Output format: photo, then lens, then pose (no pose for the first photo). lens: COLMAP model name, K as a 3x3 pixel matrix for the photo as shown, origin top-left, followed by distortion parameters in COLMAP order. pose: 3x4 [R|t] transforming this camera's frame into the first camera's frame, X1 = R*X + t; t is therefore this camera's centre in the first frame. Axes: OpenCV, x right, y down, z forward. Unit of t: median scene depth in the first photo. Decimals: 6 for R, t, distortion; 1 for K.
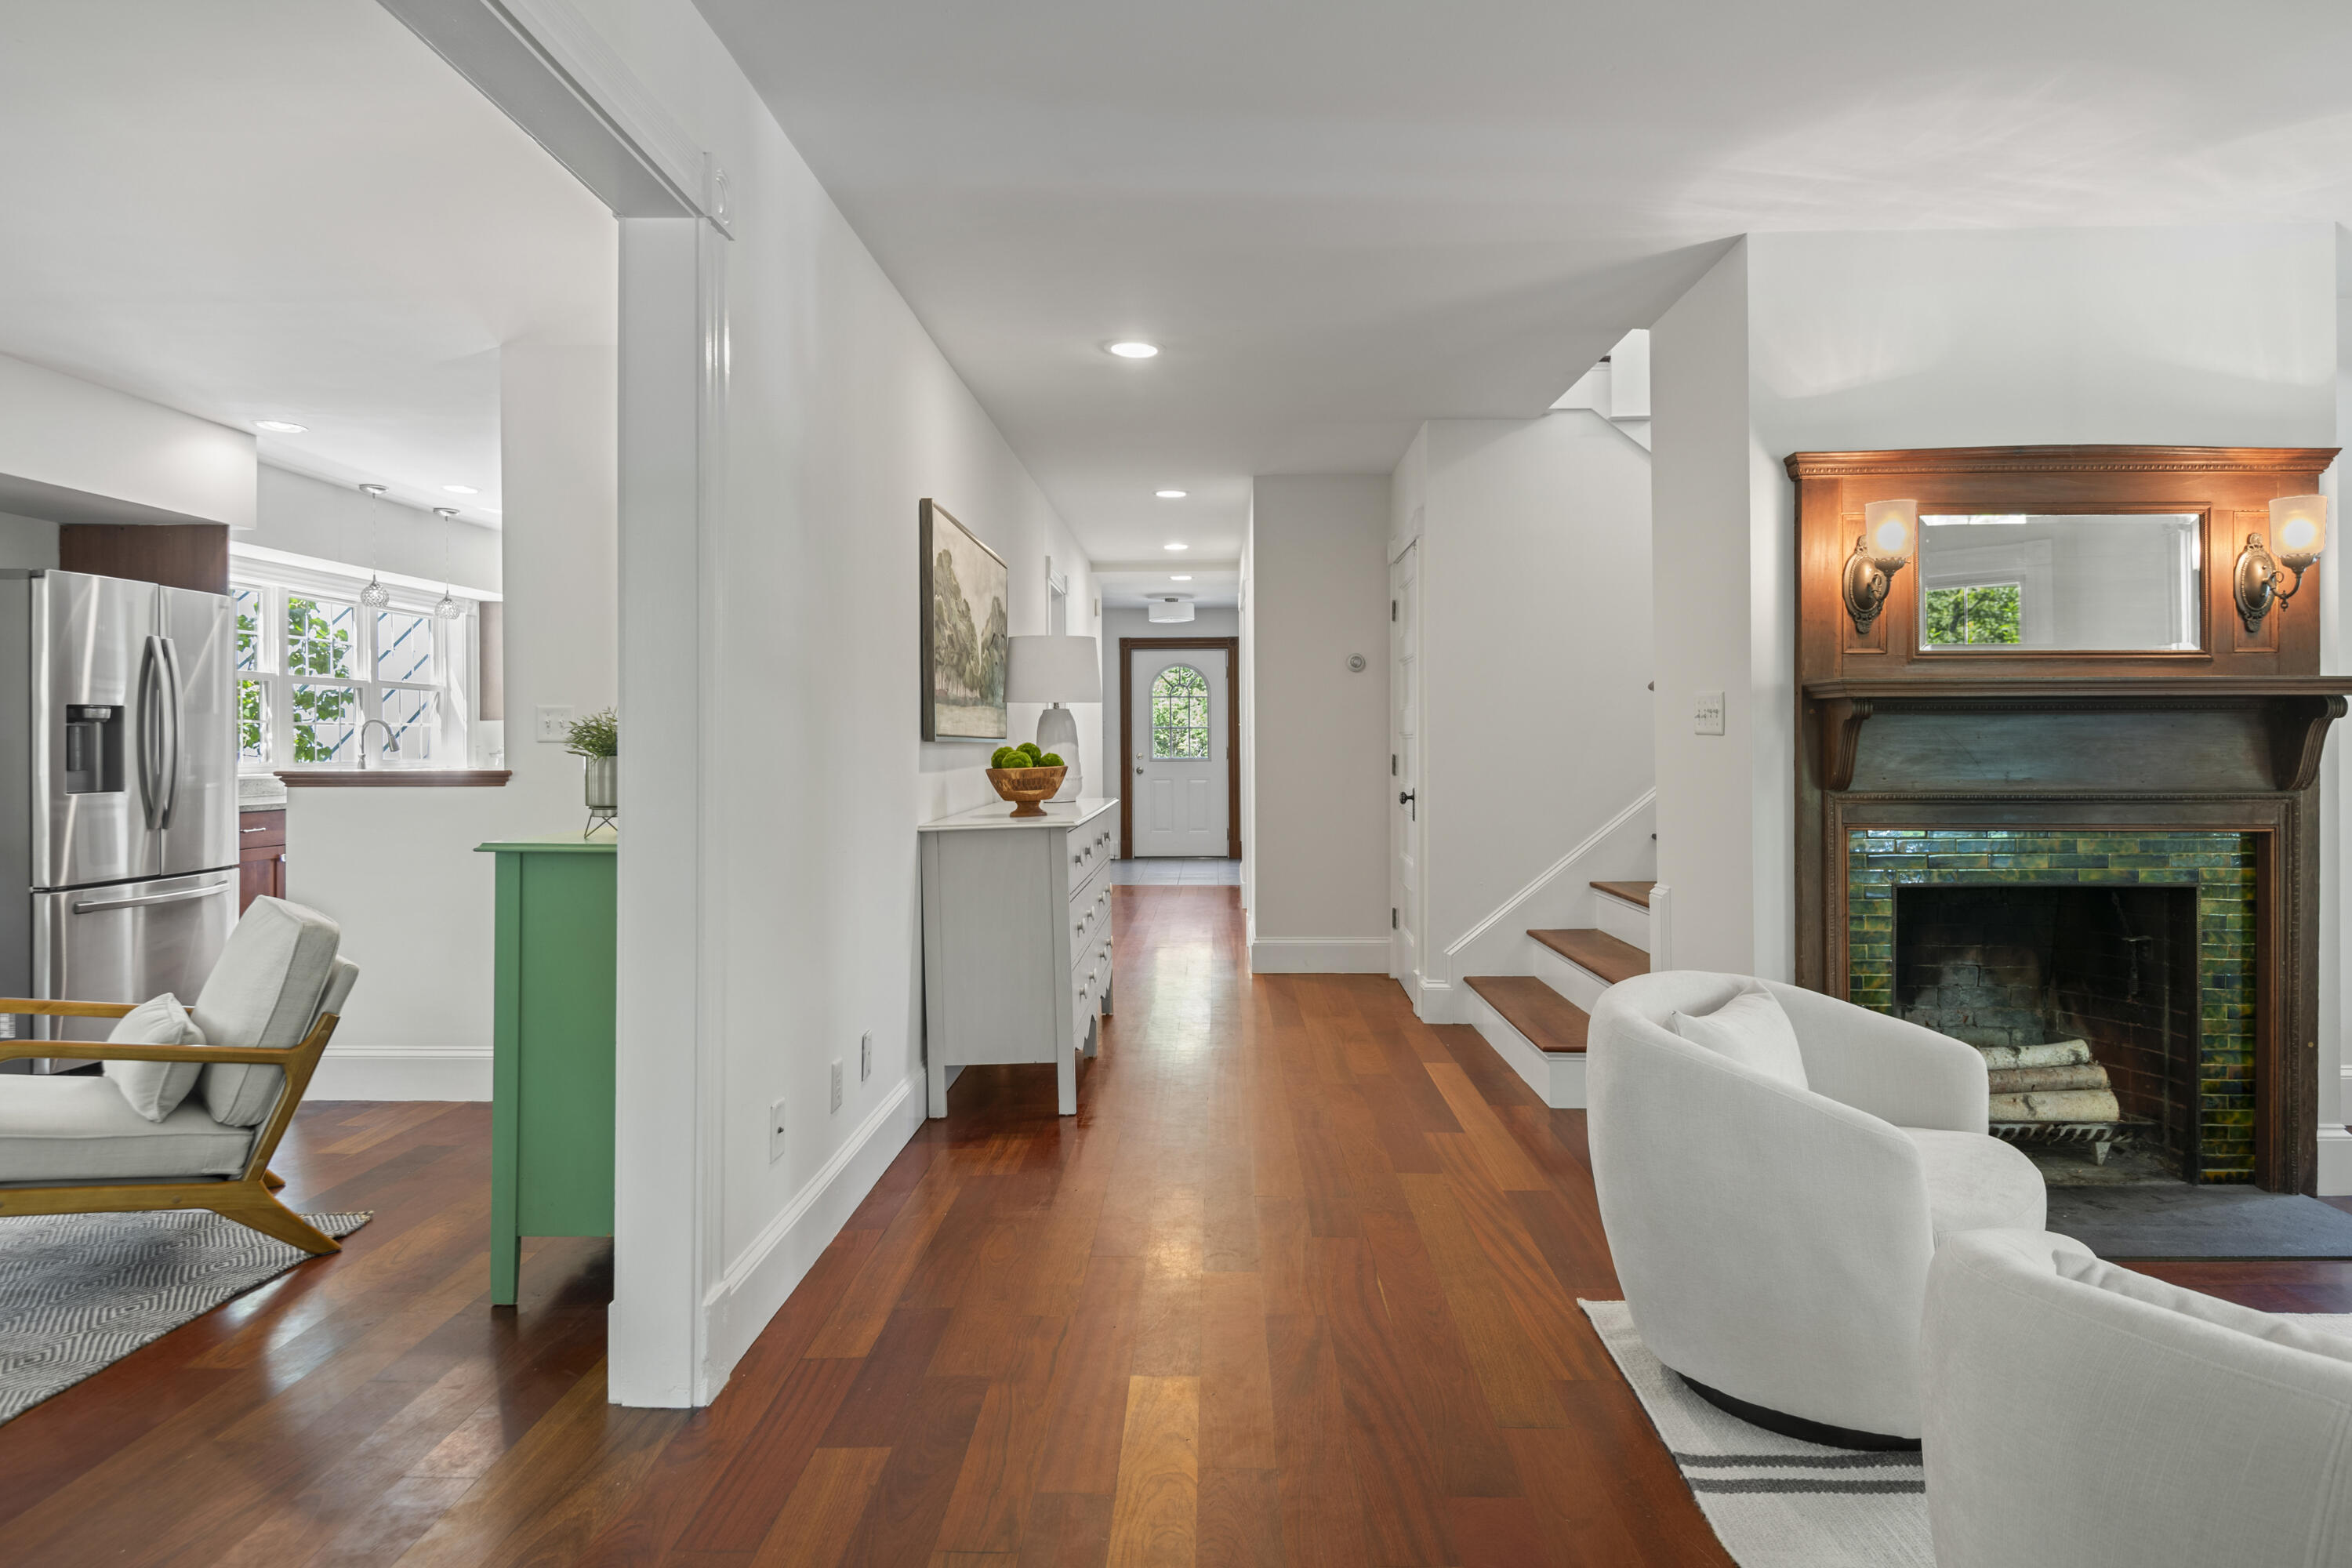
lens RADIAL K [[1304.5, 0, 1178.3], [0, 1304.5, 763.7], [0, 0, 1]] dist [-0.015288, -0.000378]
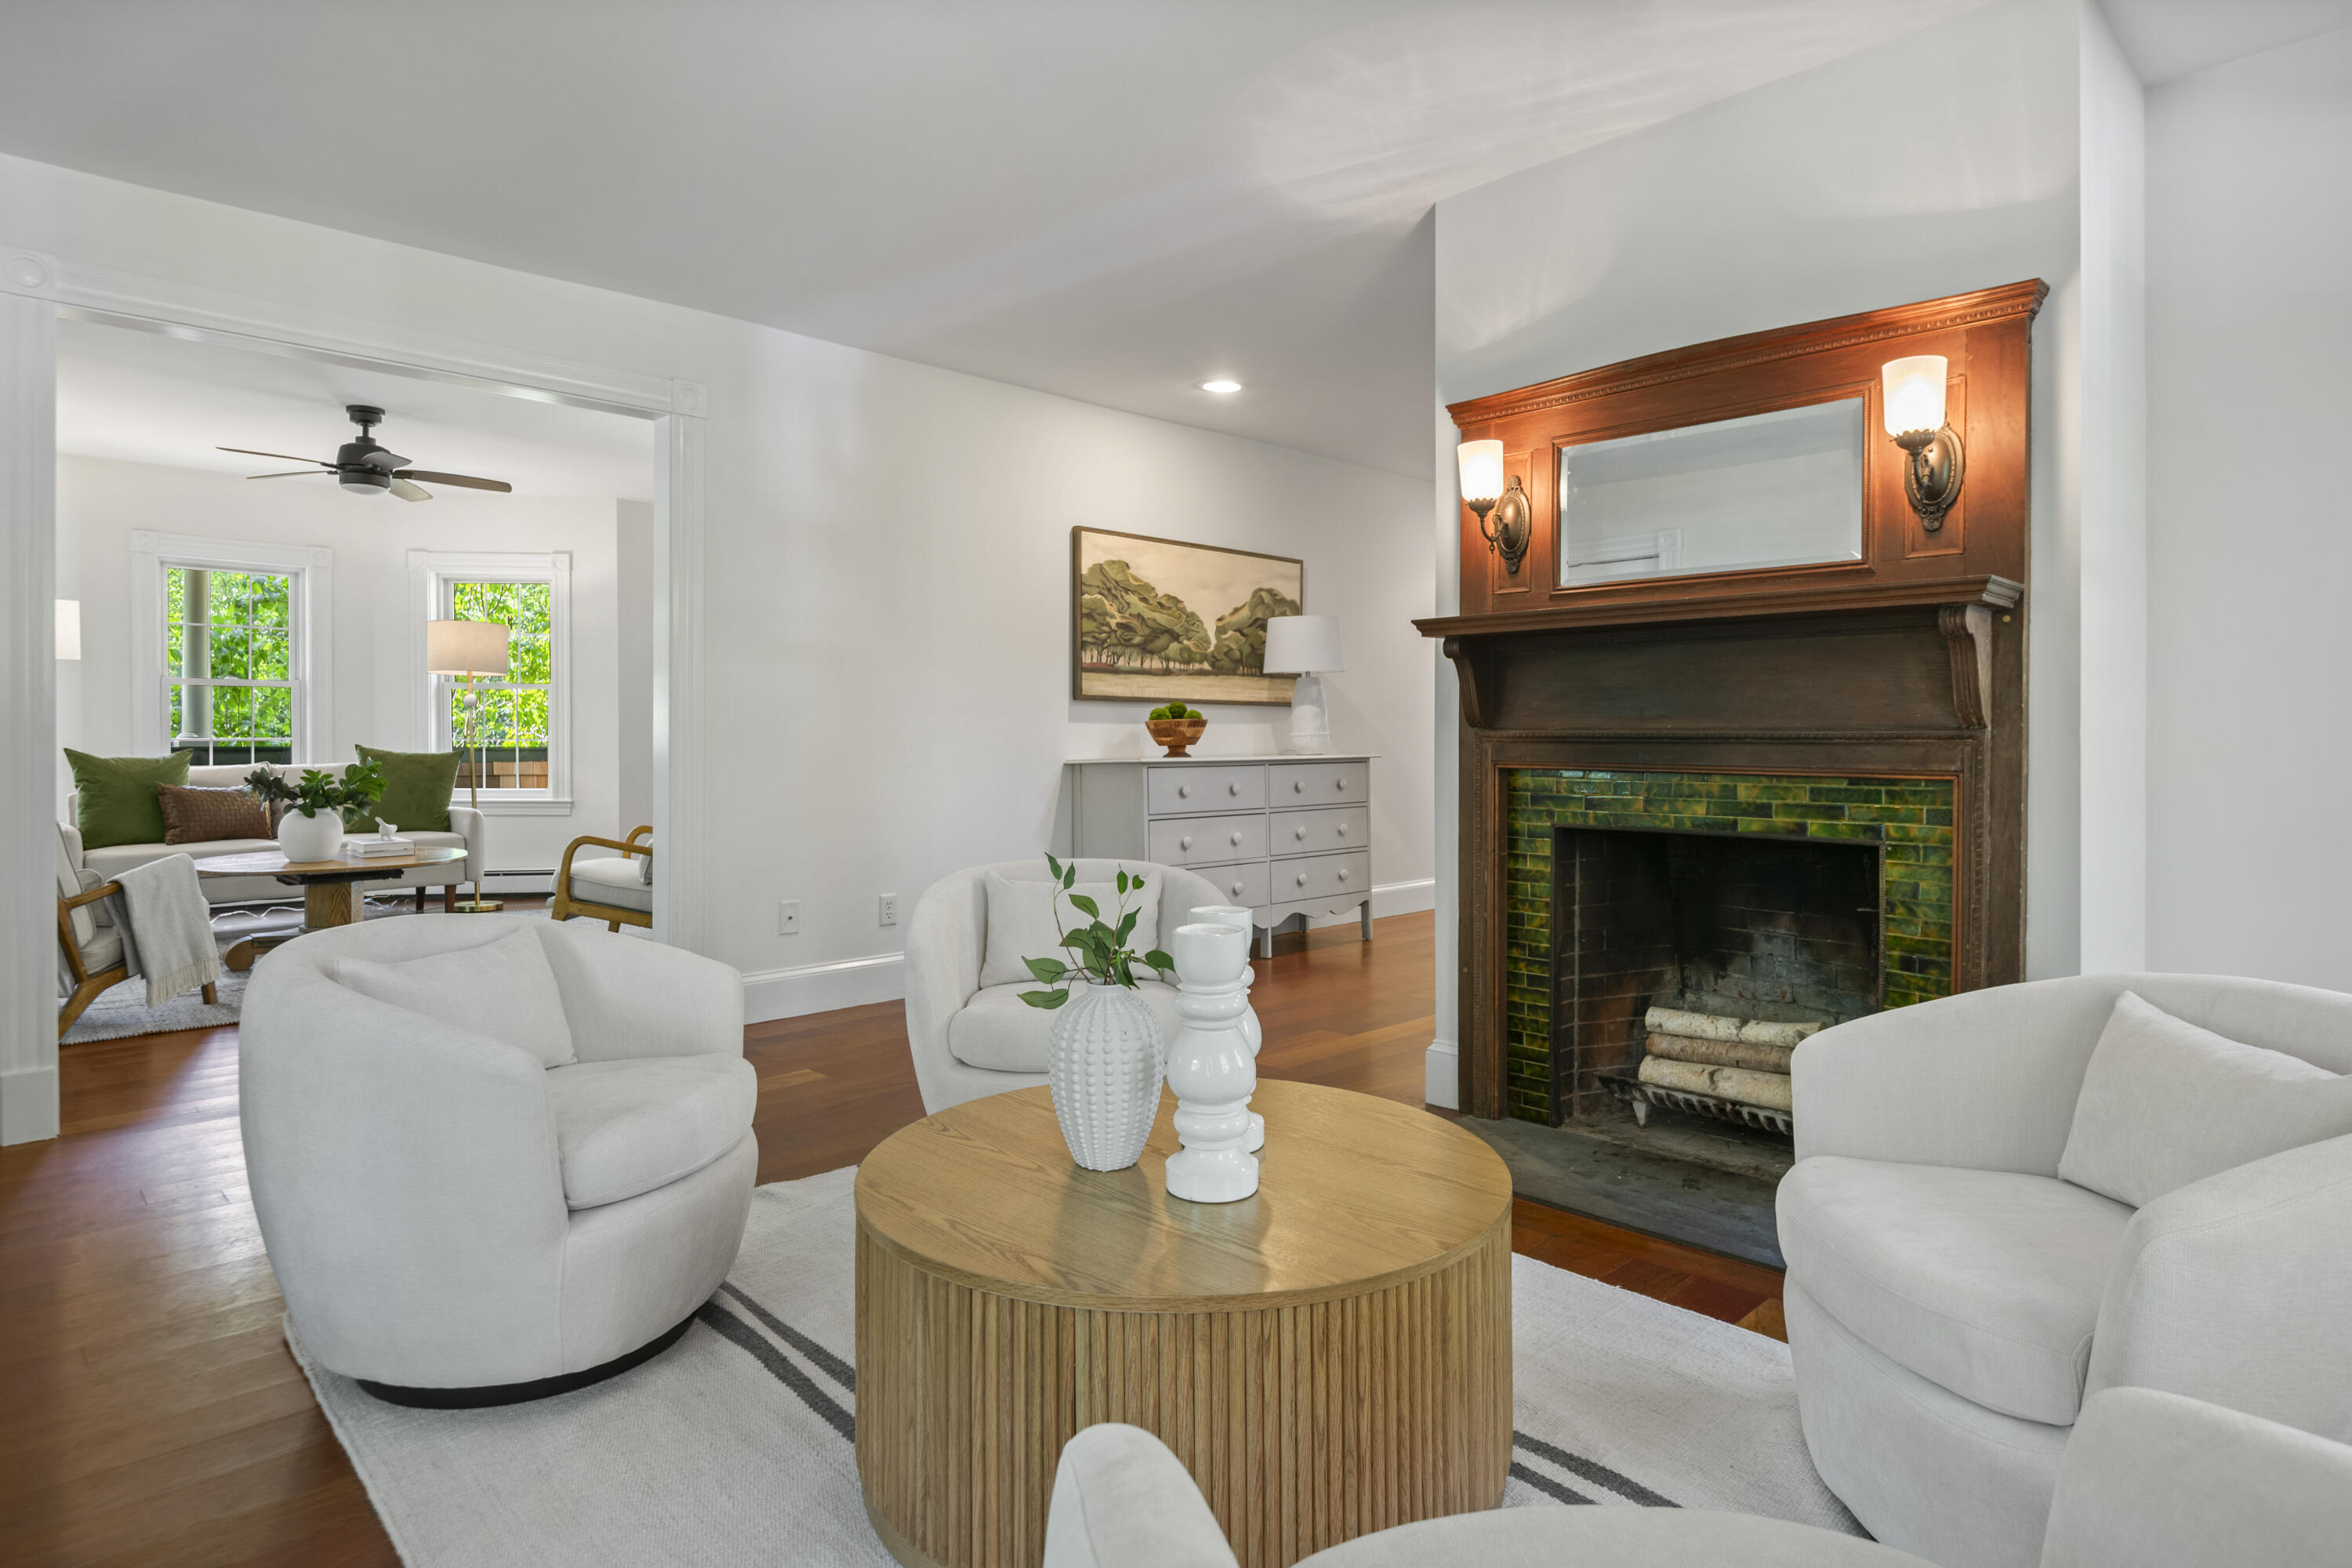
lens RADIAL K [[1299.7, 0, 1175.1], [0, 1299.7, 770.7], [0, 0, 1]] dist [-0.008558, -0.001384]
pose [[0.722178, 0.023322, -0.691314, 1.030263], [-0.013332, 0.999715, 0.019798, 0.036538], [0.691578, -0.005081, 0.722284, 0.087458]]
